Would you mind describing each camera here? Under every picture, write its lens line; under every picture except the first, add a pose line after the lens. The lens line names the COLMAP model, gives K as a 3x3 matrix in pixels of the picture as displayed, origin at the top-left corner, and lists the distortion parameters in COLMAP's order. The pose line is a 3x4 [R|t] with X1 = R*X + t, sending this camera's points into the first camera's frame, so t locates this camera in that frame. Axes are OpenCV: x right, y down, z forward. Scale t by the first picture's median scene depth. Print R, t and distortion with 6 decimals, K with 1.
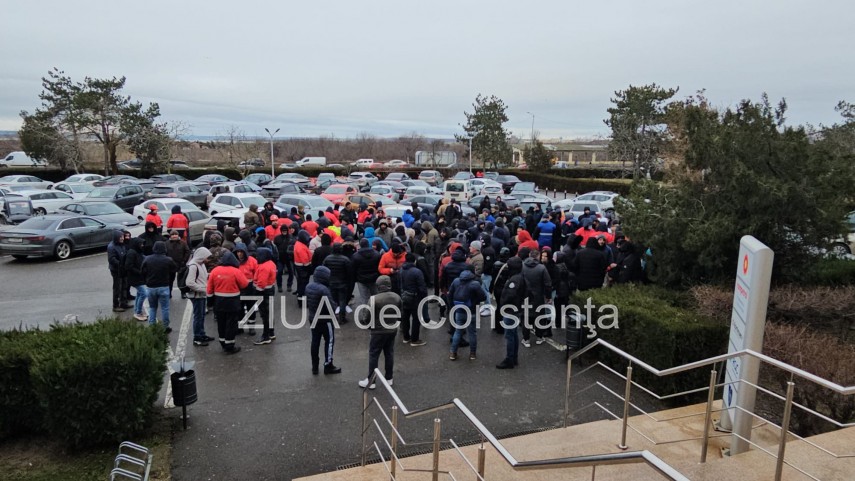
lens RADIAL K [[574.3, 0, 434.1], [0, 574.3, 242.5], [0, 0, 1]] dist [0.001726, 0.000228]
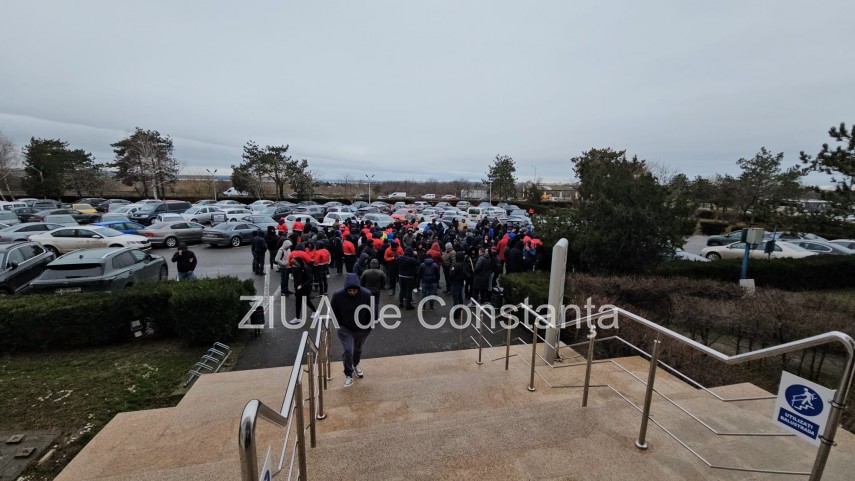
lens RADIAL K [[354.8, 0, 432.5], [0, 354.8, 247.7], [0, 0, 1]] dist [-0.001554, -0.000665]
pose [[0.991029, 0.031405, -0.129903, 0.045169], [-0.030915, 0.999505, 0.005787, 0.002764], [0.130020, -0.001719, 0.991510, -0.005726]]
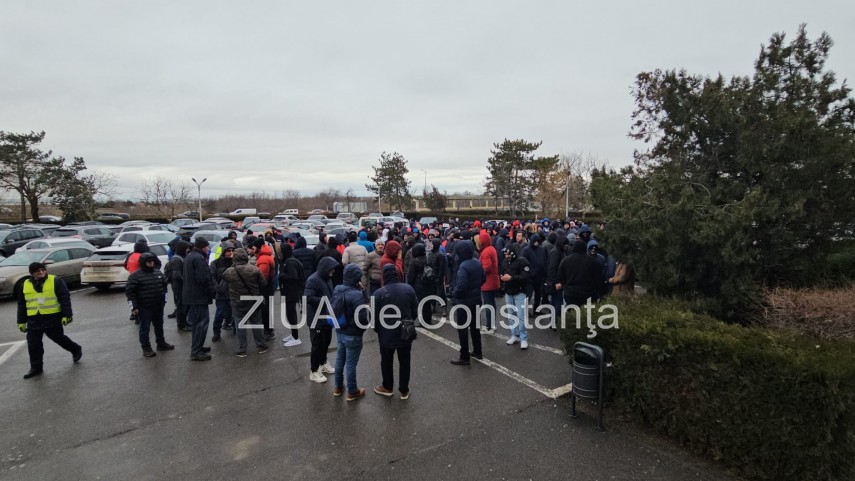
lens RADIAL K [[426.3, 0, 436.0], [0, 426.3, 238.1], [0, 0, 1]] dist [-0.002993, 0.001948]
pose [[0.979160, -0.041423, 0.198823, -0.002702], [0.057935, 0.995272, -0.077961, 0.007101], [-0.194653, 0.087855, 0.976930, 0.127207]]
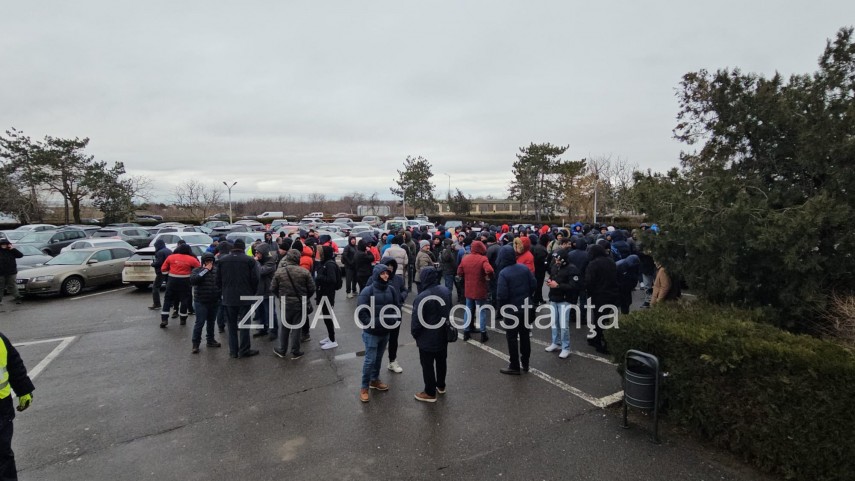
lens RADIAL K [[426.3, 0, 436.0], [0, 426.3, 238.1], [0, 0, 1]] dist [-0.002993, 0.001948]
pose [[0.988261, -0.030778, 0.149640, -0.009149], [0.044642, 0.994923, -0.090192, 0.007045], [-0.146105, 0.095813, 0.984618, 0.129996]]
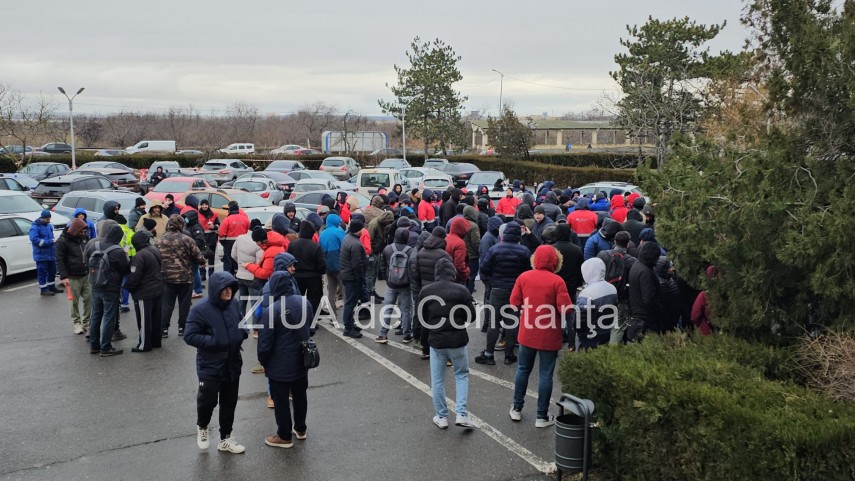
lens RADIAL K [[863.9, 0, 434.3], [0, 863.9, 242.4], [0, 0, 1]] dist [0.092774, -0.024120]
pose [[0.996134, -0.018087, 0.085964, 0.016059], [0.021155, 0.999166, -0.034915, 0.003560], [-0.085261, 0.036599, 0.995686, 0.063727]]
